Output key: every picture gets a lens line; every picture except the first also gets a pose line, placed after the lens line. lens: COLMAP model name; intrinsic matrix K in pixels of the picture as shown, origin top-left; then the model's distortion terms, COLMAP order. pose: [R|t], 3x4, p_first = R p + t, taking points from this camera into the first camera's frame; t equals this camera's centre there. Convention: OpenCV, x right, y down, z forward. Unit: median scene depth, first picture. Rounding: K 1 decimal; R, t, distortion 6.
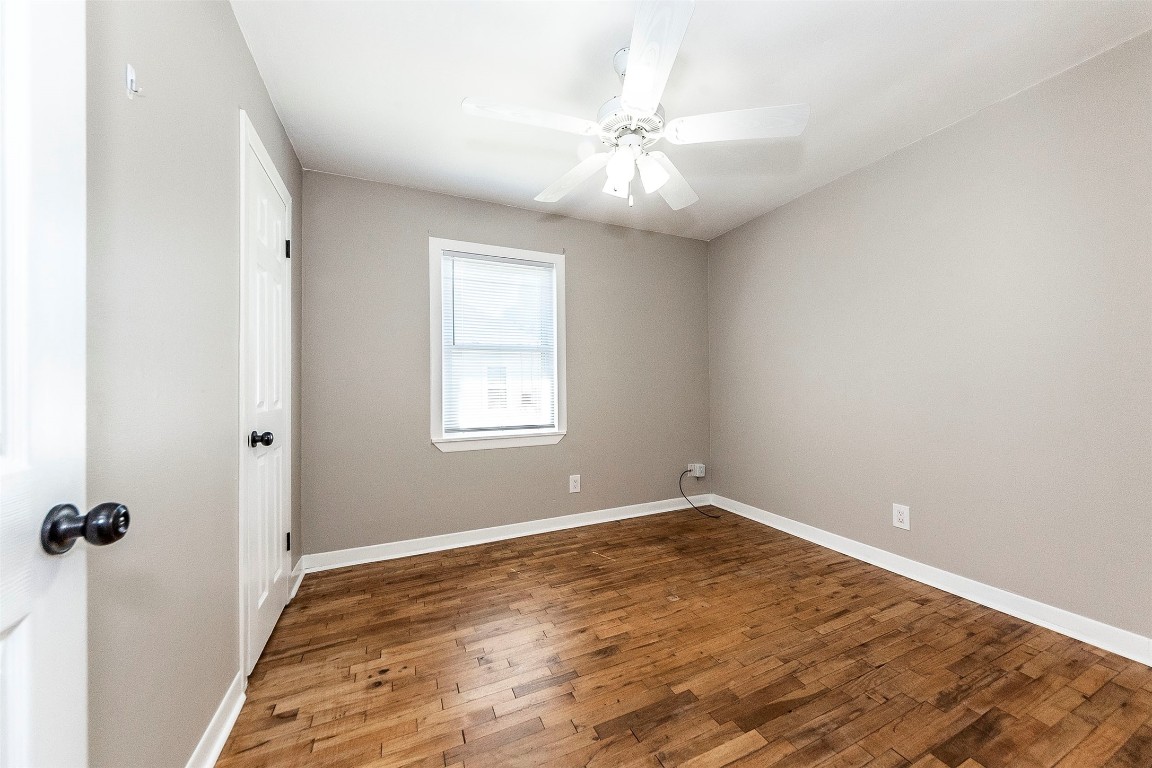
lens RADIAL K [[414.9, 0, 585.5], [0, 414.9, 382.2], [0, 0, 1]] dist [-0.002564, 0.003432]
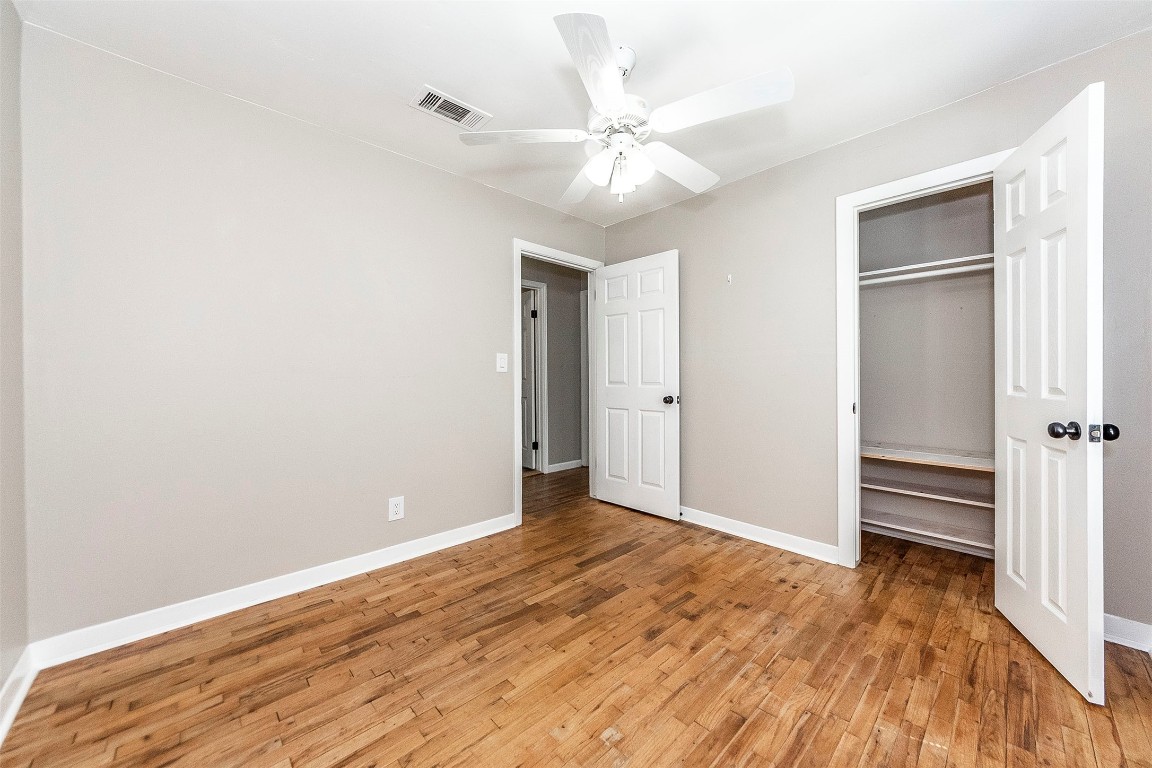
lens RADIAL K [[414.9, 0, 585.5], [0, 414.9, 382.2], [0, 0, 1]] dist [-0.002564, 0.003432]
pose [[-0.944973, 0.021775, -0.326424, 0.574270], [0.019834, 0.999760, 0.009275, 0.017457], [0.326548, 0.002290, -0.945178, 2.073380]]
